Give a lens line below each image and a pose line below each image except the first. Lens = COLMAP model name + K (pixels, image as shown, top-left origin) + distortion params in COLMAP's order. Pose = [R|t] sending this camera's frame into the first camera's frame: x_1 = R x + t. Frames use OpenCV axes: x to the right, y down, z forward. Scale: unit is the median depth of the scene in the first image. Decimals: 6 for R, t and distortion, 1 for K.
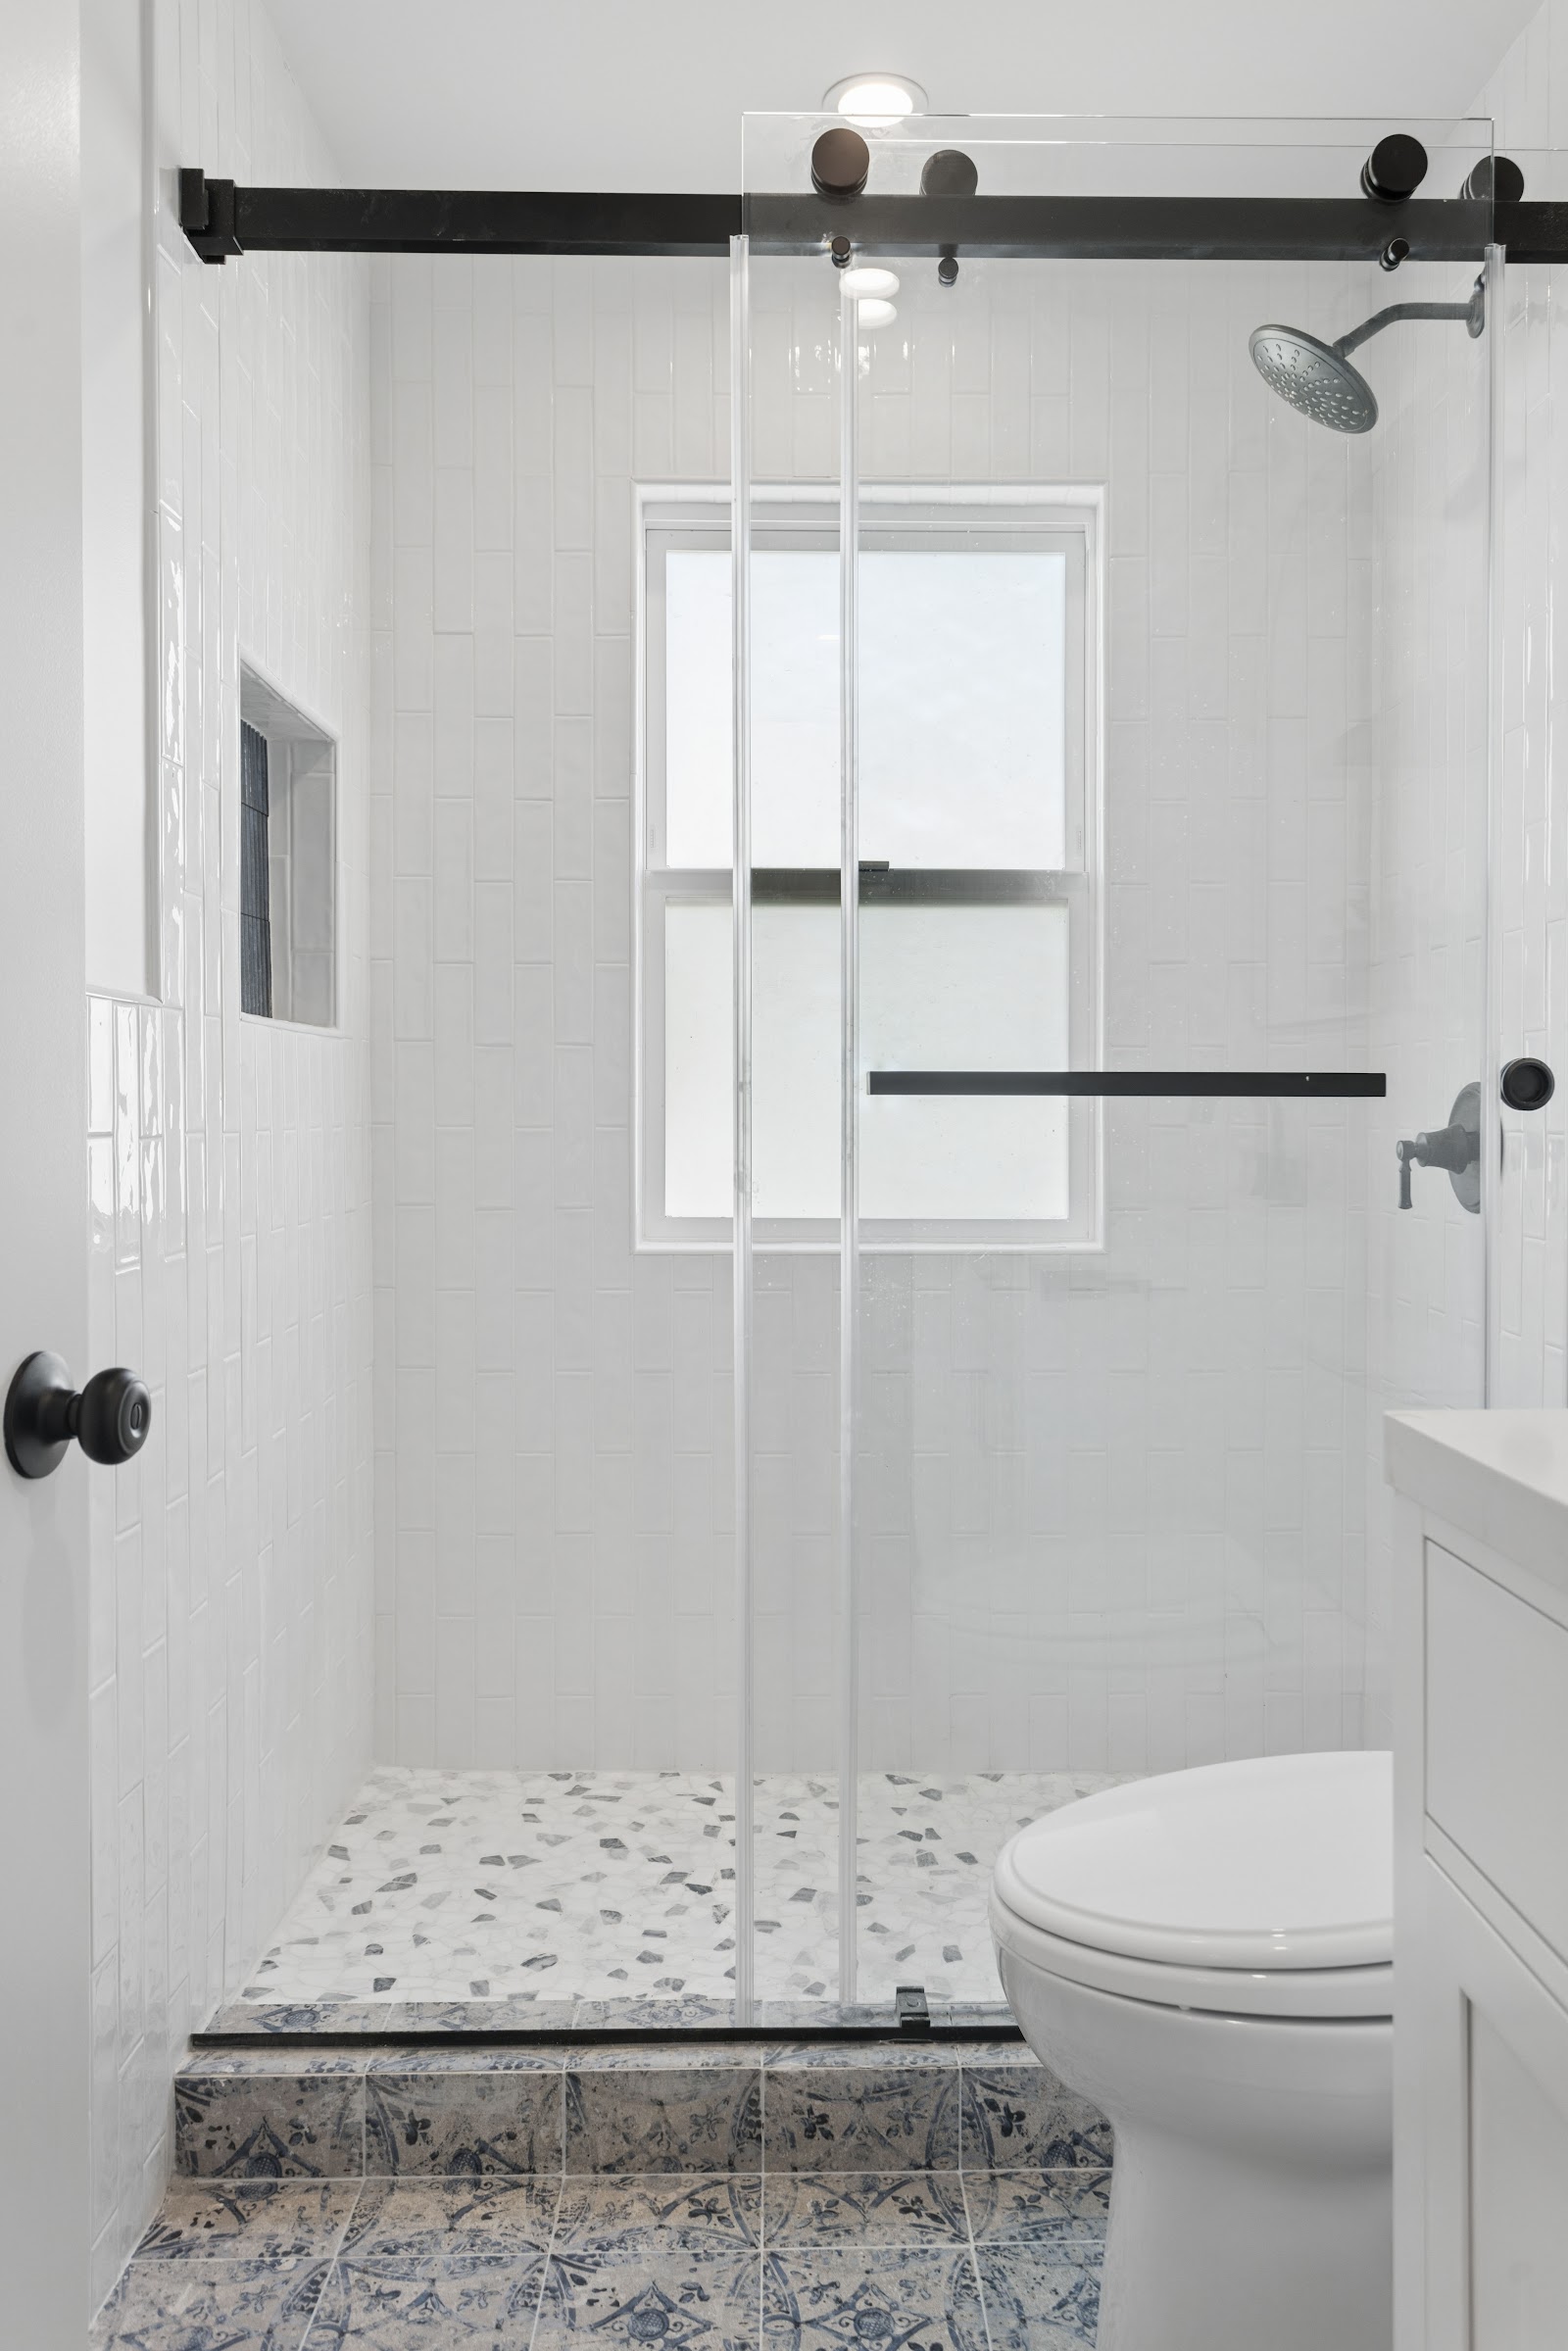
lens RADIAL K [[1698.6, 0, 787.8], [0, 1698.6, 1122.6], [0, 0, 1]] dist [-0.004329, 0.008623]
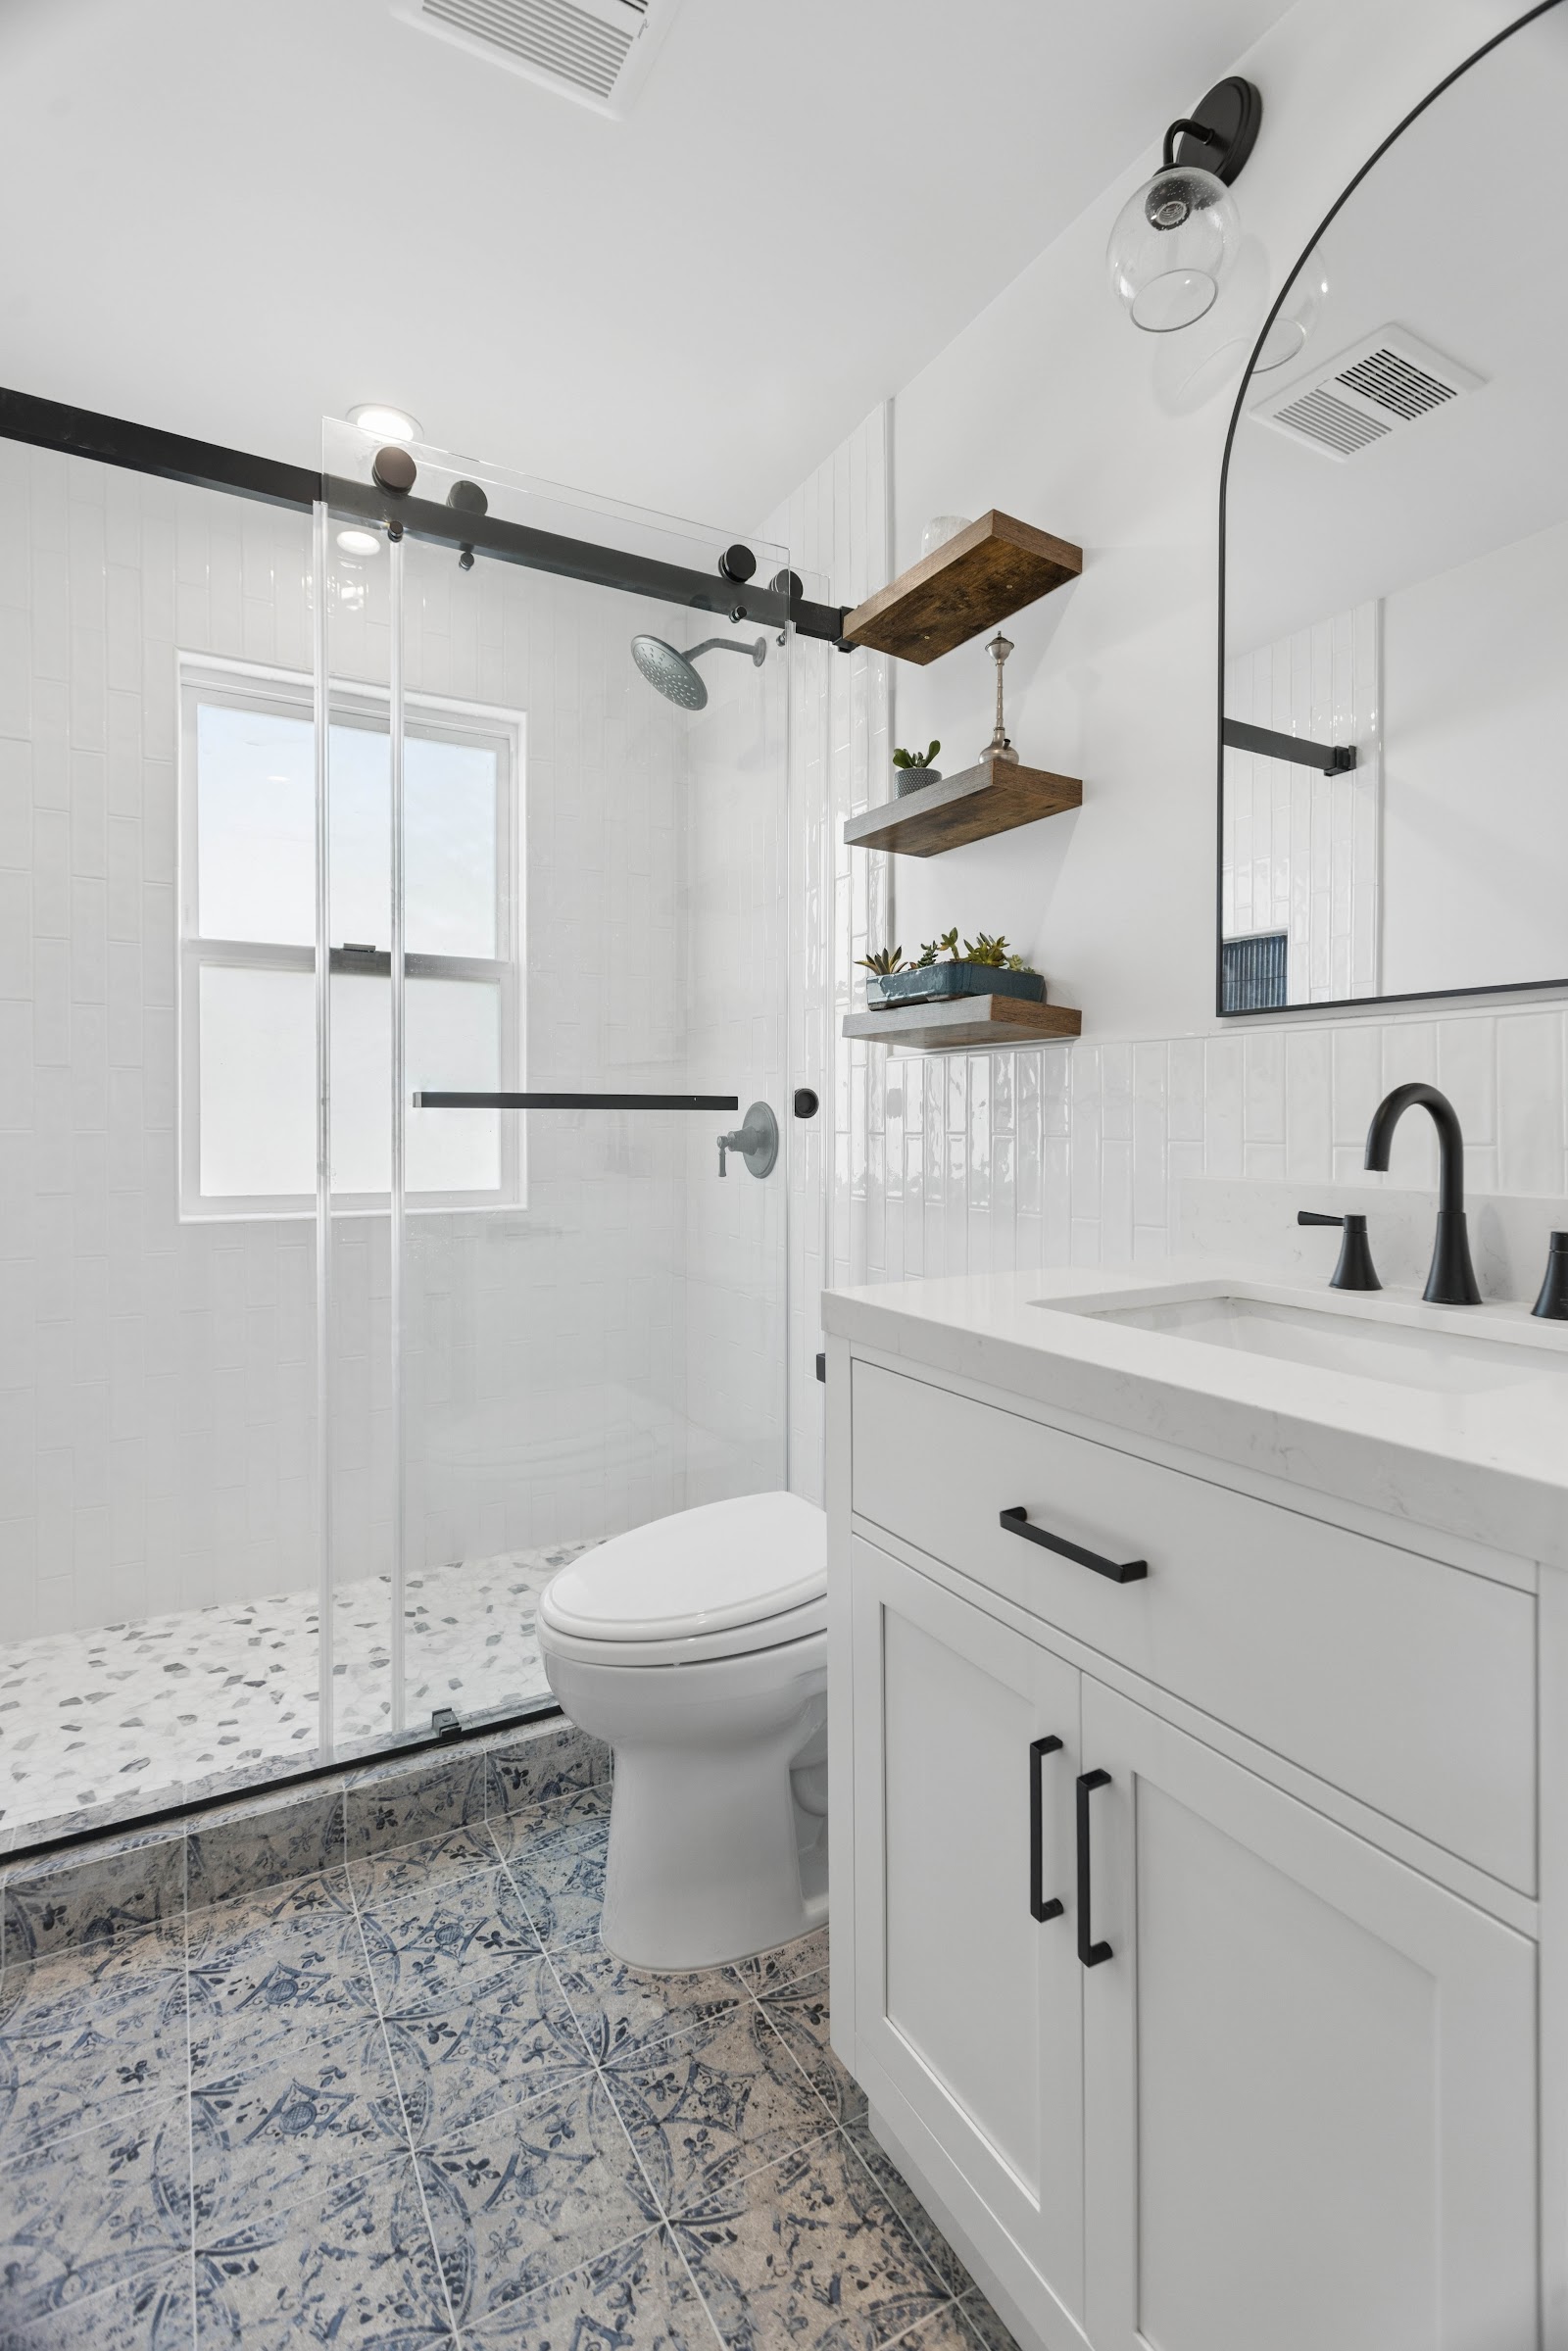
lens RADIAL K [[1118.8, 0, 783.7], [0, 1118.8, 1119.7], [0, 0, 1]] dist [0.000248, 0.000693]
pose [[0.880040, -0.000864, 0.474899, -0.132048], [0.003144, 0.999987, -0.004006, -0.000907], [-0.474889, 0.005018, 0.880031, -0.004415]]
